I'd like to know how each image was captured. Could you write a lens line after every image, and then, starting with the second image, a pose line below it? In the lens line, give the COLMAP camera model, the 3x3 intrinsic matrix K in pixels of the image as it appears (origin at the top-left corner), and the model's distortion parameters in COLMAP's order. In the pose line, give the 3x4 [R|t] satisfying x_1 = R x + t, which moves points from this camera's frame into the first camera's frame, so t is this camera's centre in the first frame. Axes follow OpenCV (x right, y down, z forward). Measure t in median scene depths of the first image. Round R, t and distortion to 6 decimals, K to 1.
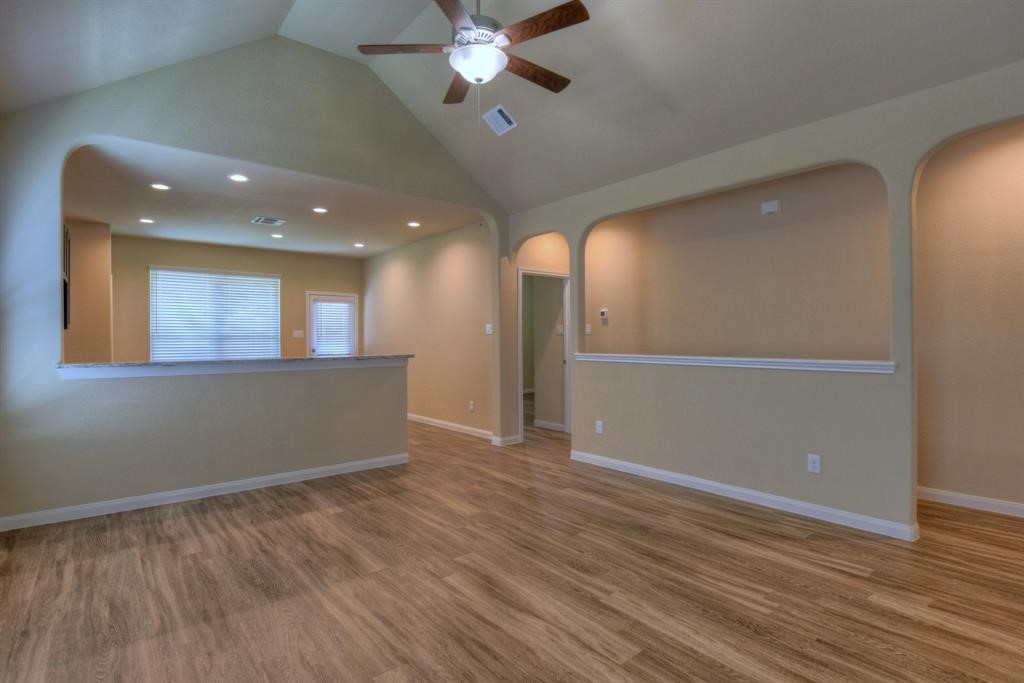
lens RADIAL K [[520.8, 0, 517.3], [0, 520.8, 339.7], [0, 0, 1]] dist [-0.016602, -0.000645]
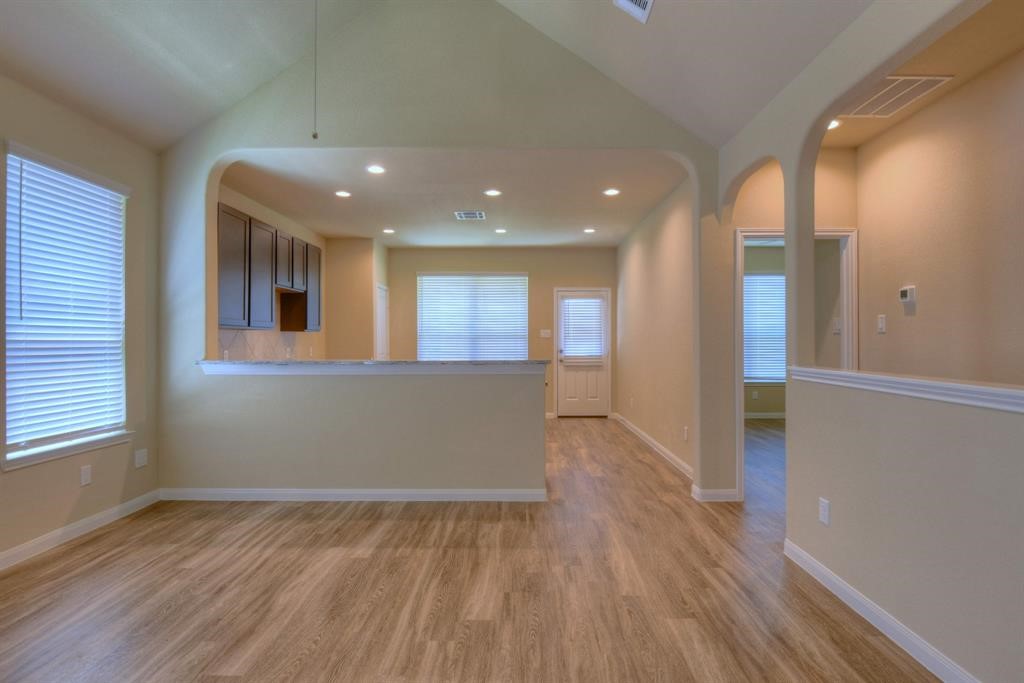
lens RADIAL K [[520.8, 0, 510.8], [0, 520.8, 343.9], [0, 0, 1]] dist [-0.016602, -0.000645]
pose [[0.758523, 0.008386, -0.651592, 0.294383], [-0.002748, 0.999949, 0.009669, -0.002437], [0.651640, -0.005544, 0.758508, 0.466681]]
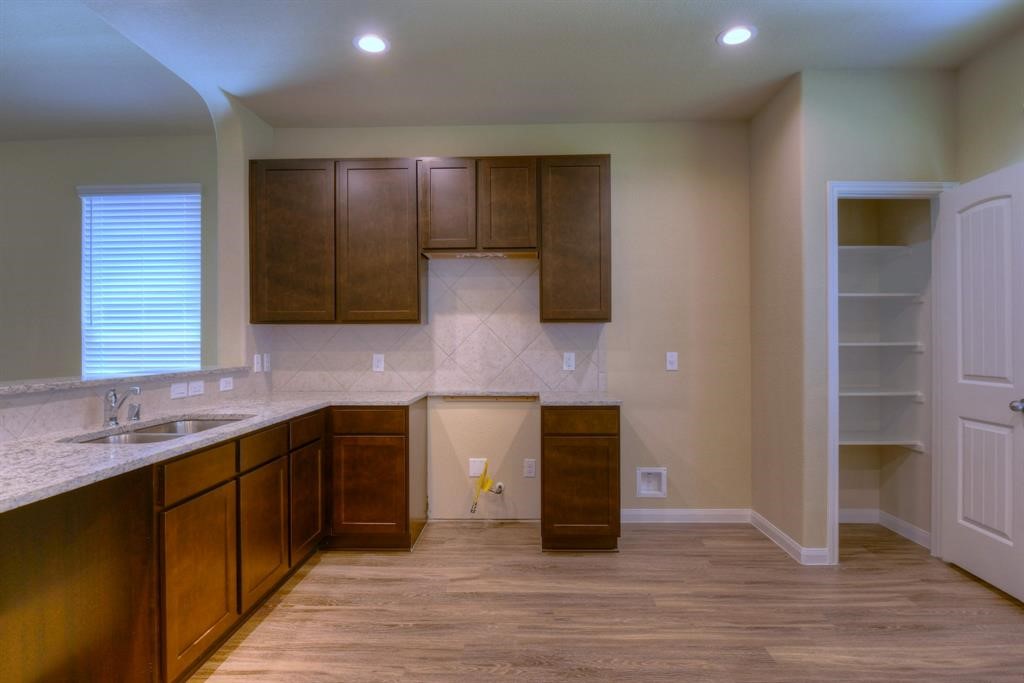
lens RADIAL K [[542.3, 0, 513.9], [0, 542.3, 342.3], [0, 0, 1]] dist [-0.004489, -0.002633]
pose [[-0.662600, 0.014134, -0.748840, -0.410151], [0.009096, 0.999900, 0.010824, -0.001848], [0.748918, 0.000360, -0.662662, 1.638953]]
